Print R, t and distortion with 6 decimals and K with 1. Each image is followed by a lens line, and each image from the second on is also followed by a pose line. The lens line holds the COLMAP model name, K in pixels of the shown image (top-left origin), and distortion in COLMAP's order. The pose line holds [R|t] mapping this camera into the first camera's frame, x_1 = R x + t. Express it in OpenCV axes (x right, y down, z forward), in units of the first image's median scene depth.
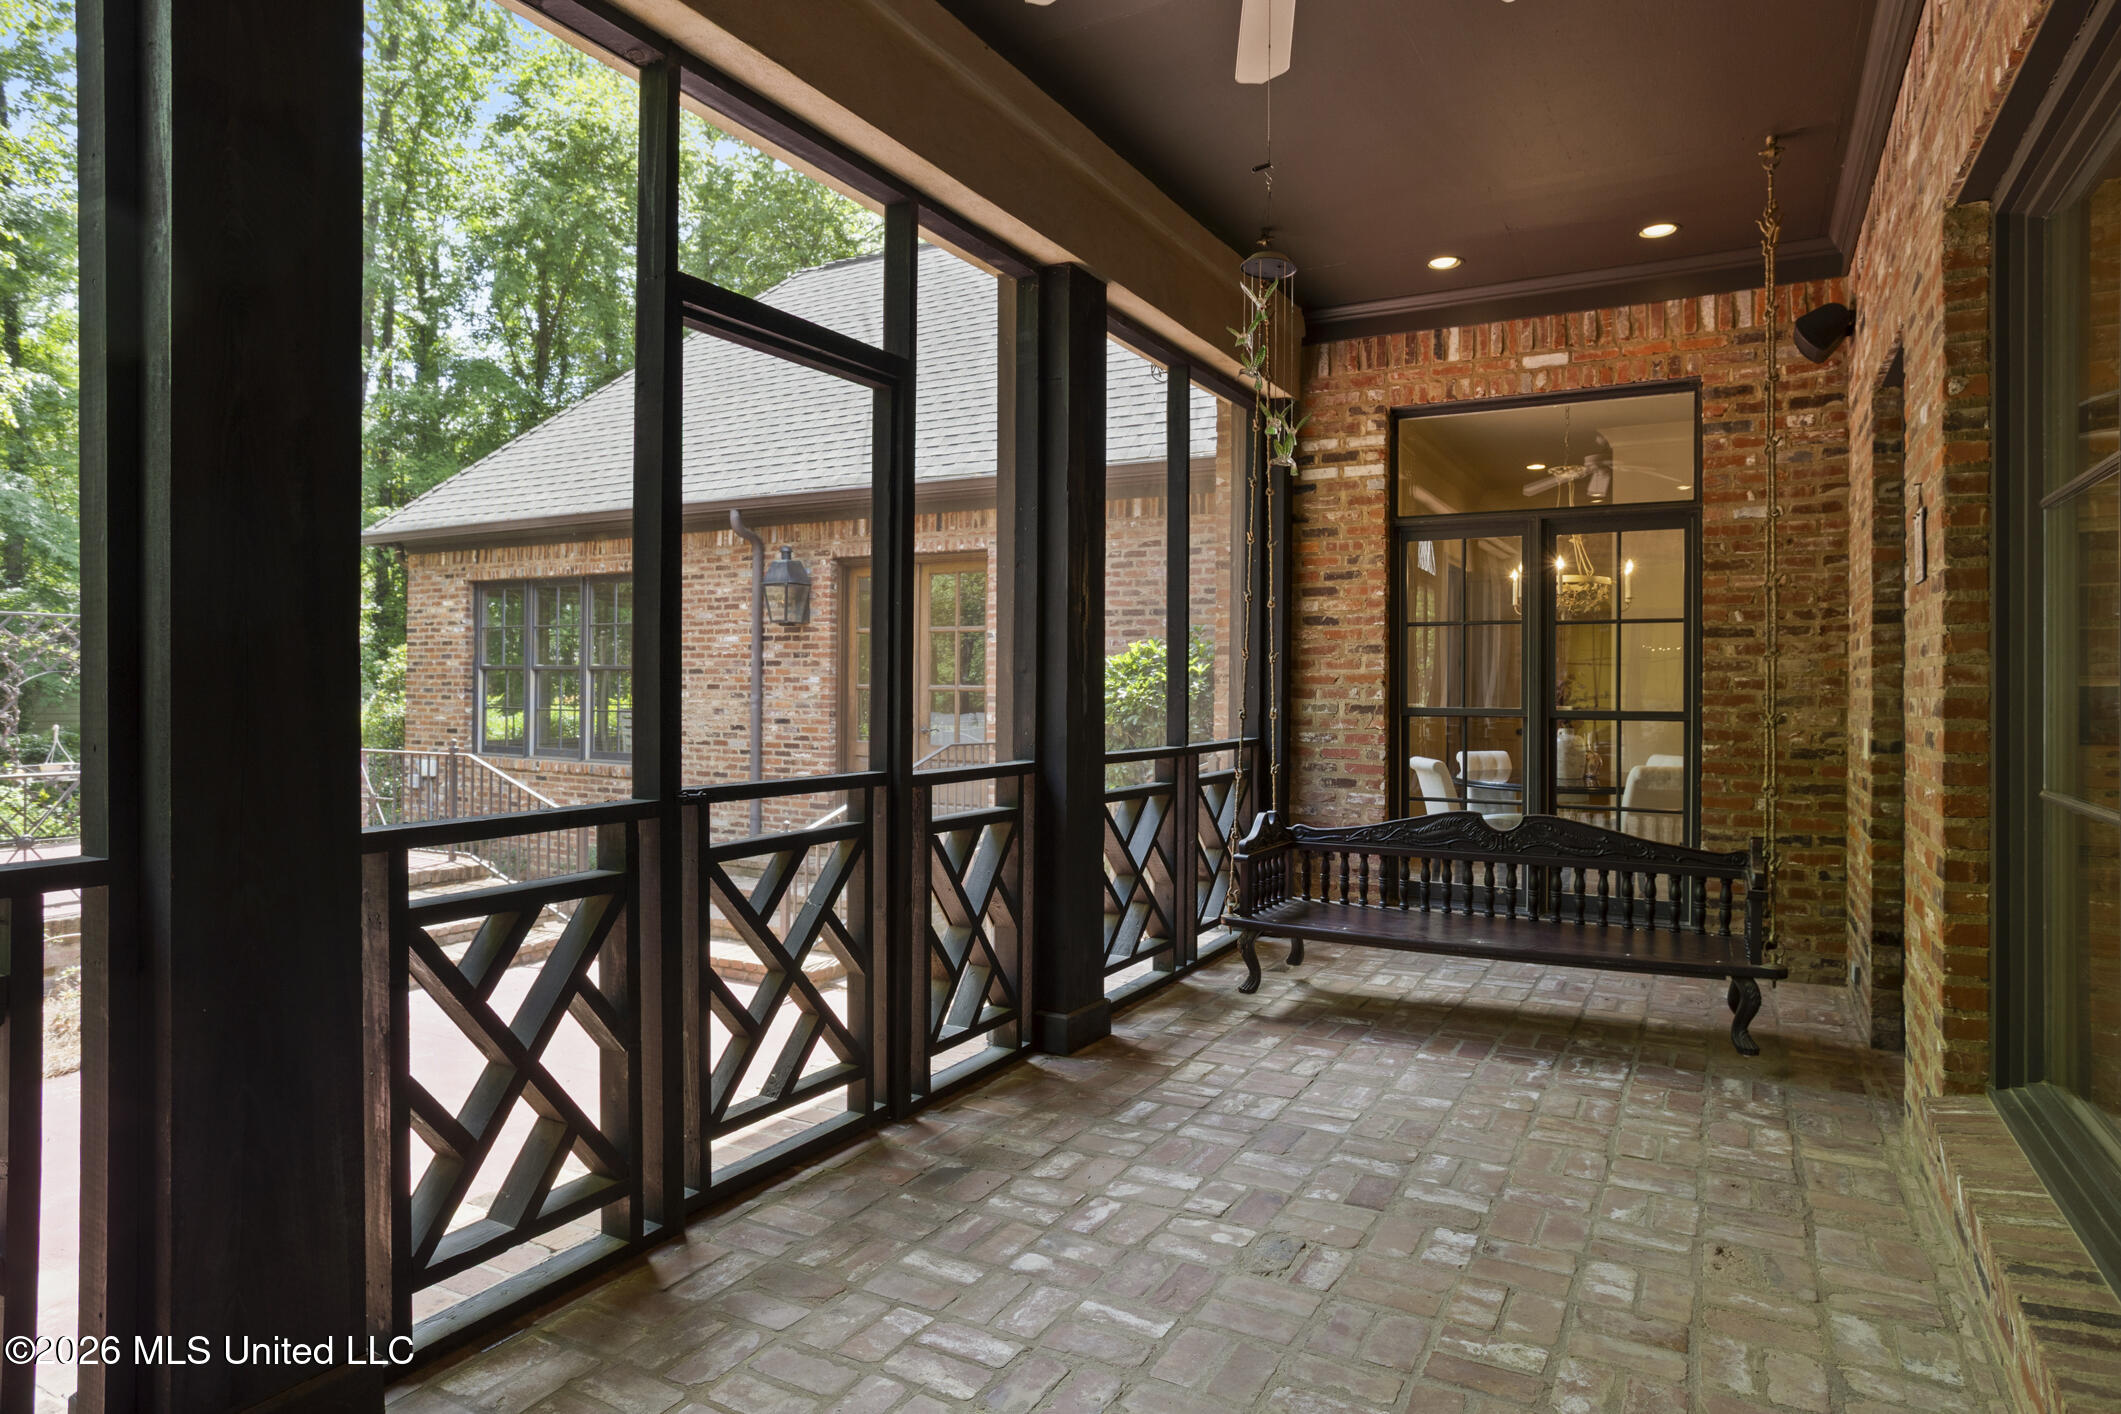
lens RADIAL K [[1240.0, 0, 1050.7], [0, 1240.0, 700.8], [0, 0, 1]] dist [-0.045354, 0.033471]
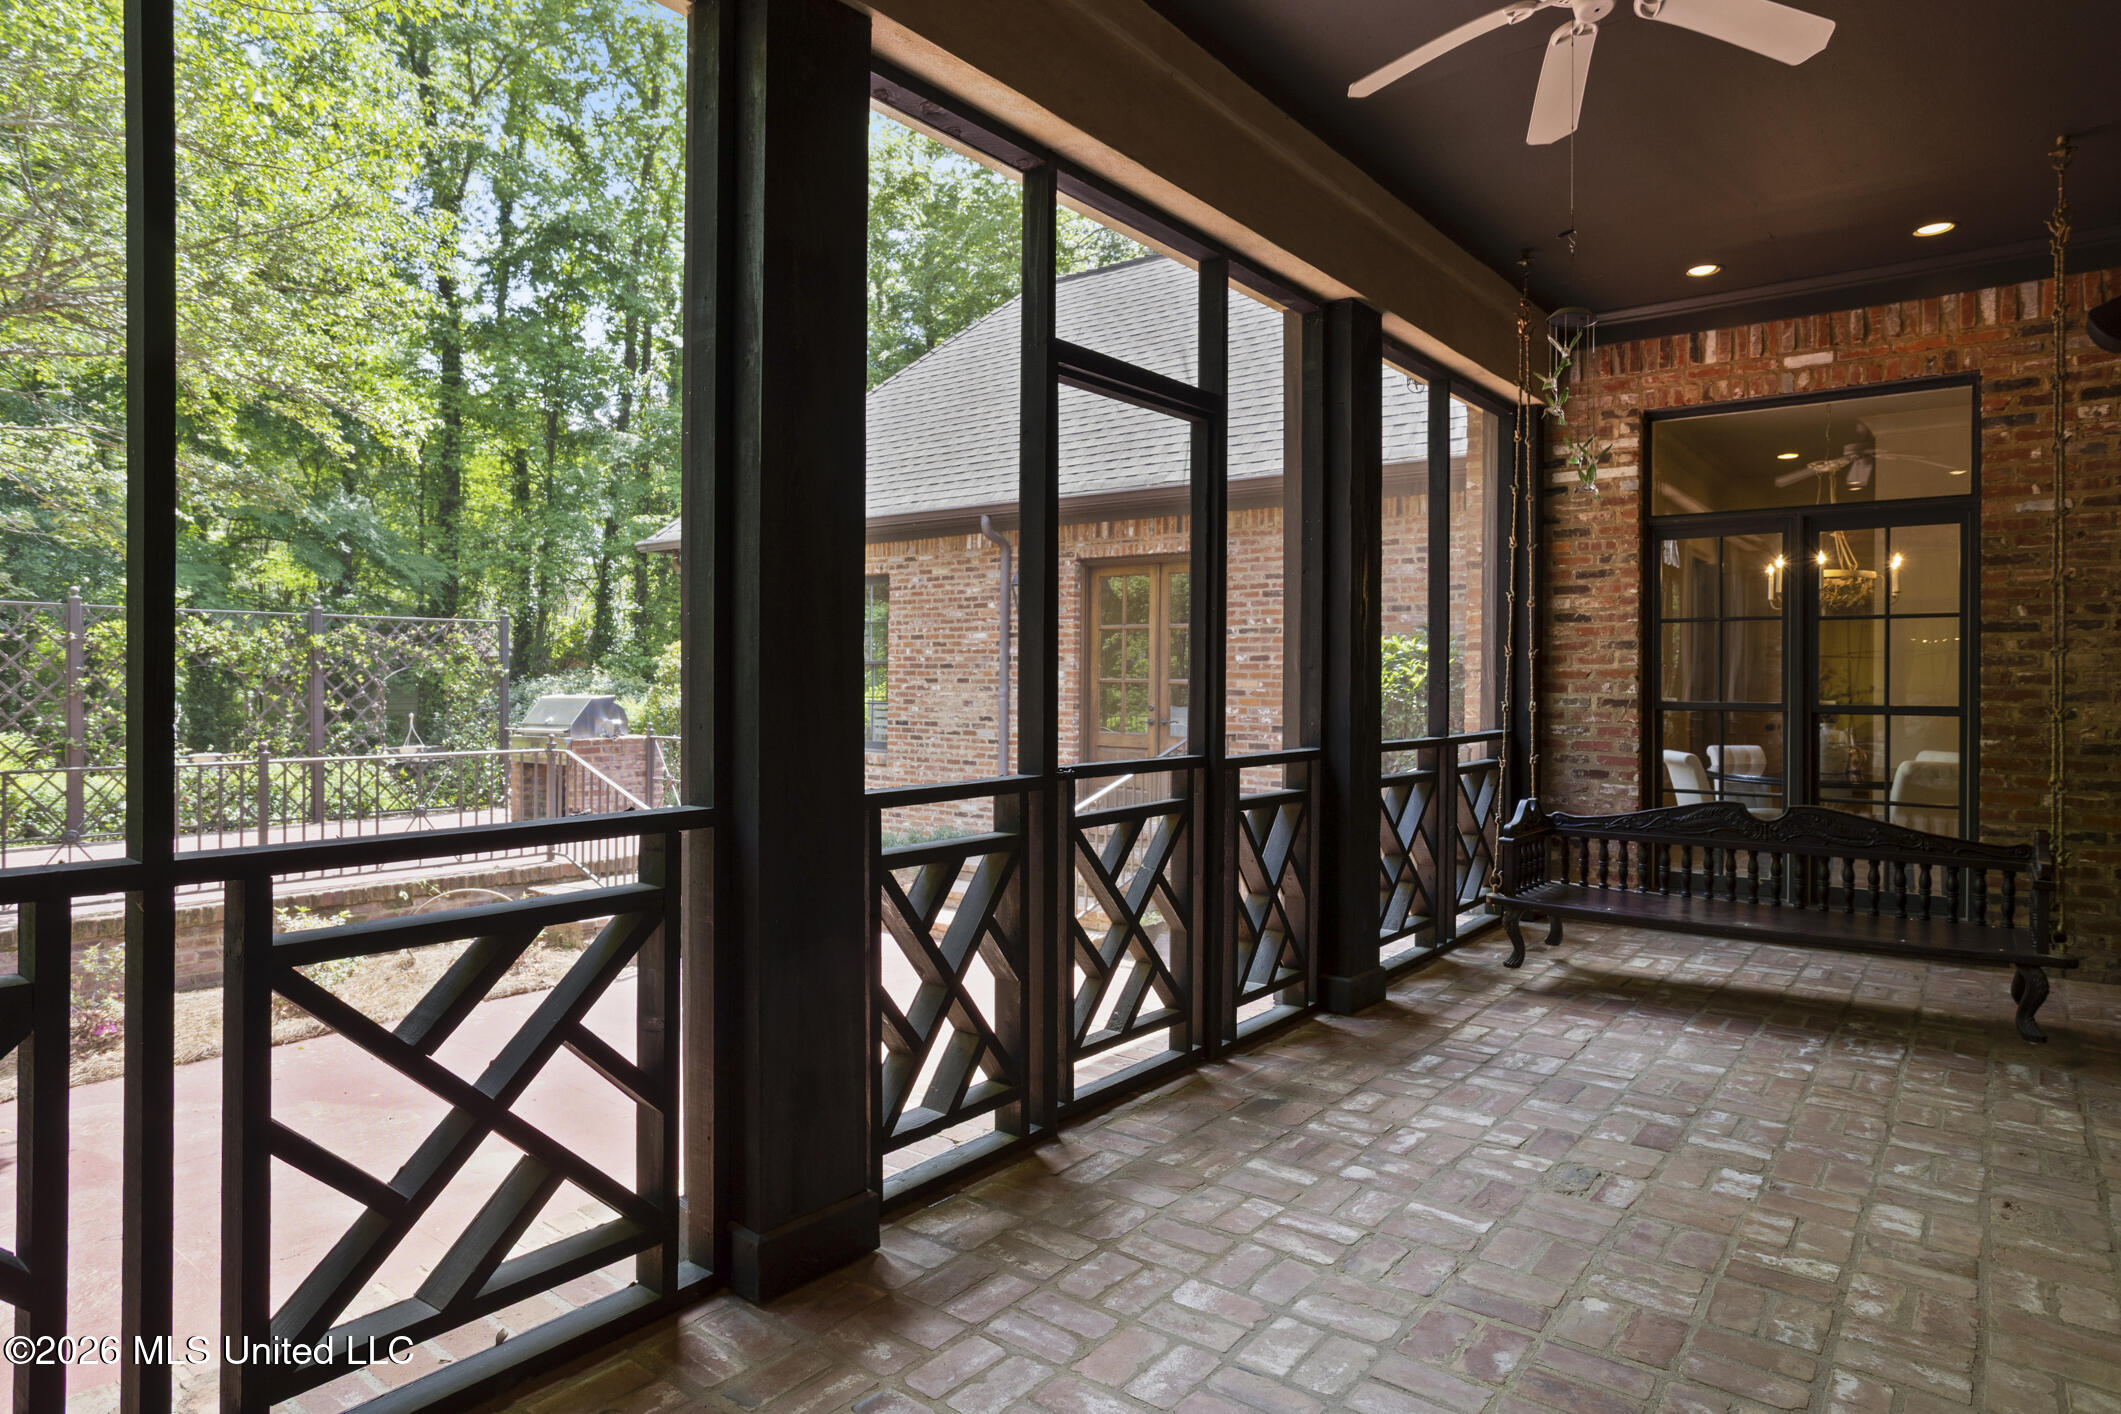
lens RADIAL K [[1240.0, 0, 1044.9], [0, 1240.0, 689.9], [0, 0, 1]] dist [-0.045354, 0.033471]
pose [[0.986958, 0.001708, -0.160972, -0.077658], [-0.002235, 0.999993, -0.003095, -0.000003], [0.160965, 0.003415, 0.986954, -0.132676]]
